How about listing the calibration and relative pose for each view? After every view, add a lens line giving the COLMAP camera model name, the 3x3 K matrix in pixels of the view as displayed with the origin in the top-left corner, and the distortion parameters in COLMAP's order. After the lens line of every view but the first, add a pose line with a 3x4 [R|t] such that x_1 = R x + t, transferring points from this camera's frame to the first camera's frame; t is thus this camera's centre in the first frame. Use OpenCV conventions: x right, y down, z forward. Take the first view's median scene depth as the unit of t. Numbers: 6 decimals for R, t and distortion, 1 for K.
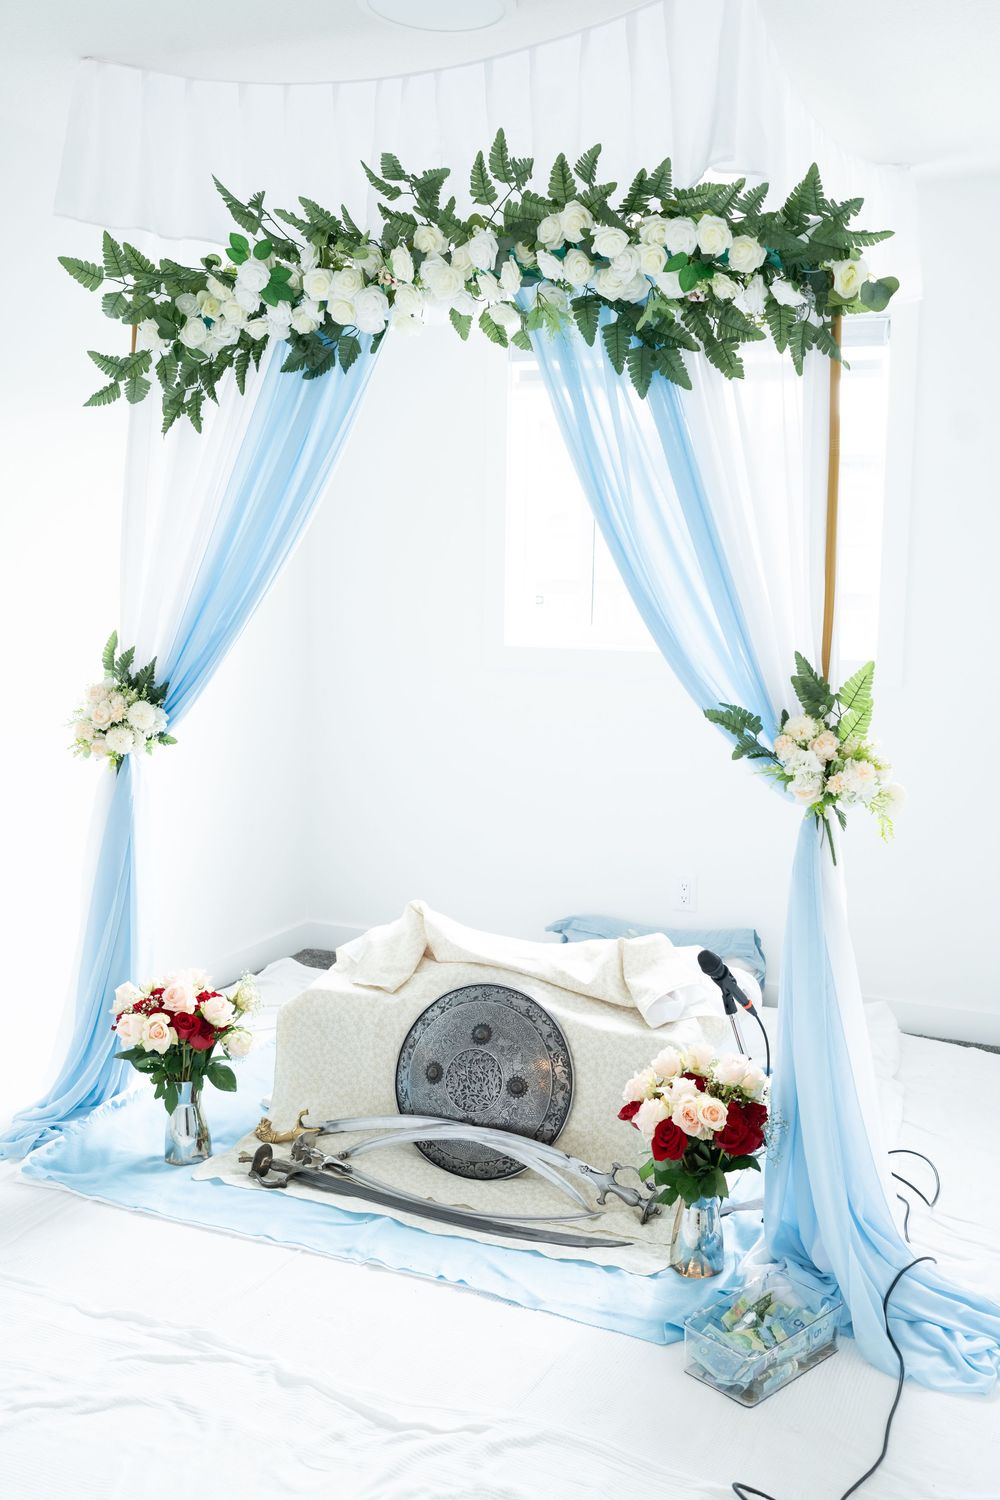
lens RADIAL K [[1430.6, 0, 494.8], [0, 1430.6, 755.5], [0, 0, 1]] dist [0.005840, 0.000000]
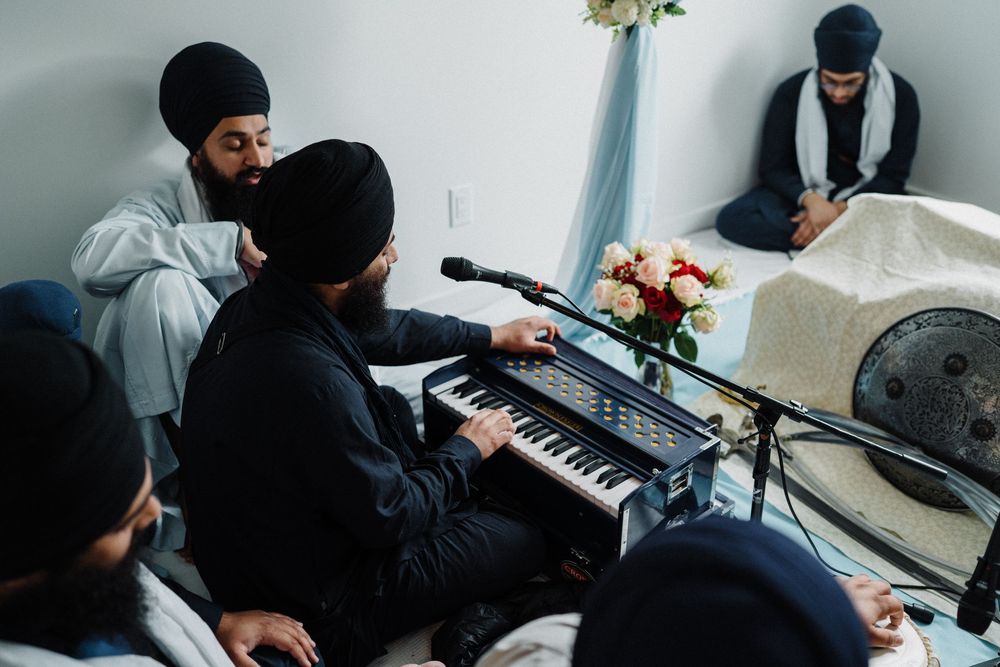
lens RADIAL K [[953.7, 0, 506.7], [0, 953.7, 330.6], [0, 0, 1]] dist [0.005840, 0.000000]
pose [[0.869723, 0.214435, -0.444523, 0.008962], [-0.042359, 0.929789, 0.365647, -0.045361], [0.491720, -0.299182, 0.817742, 0.373925]]
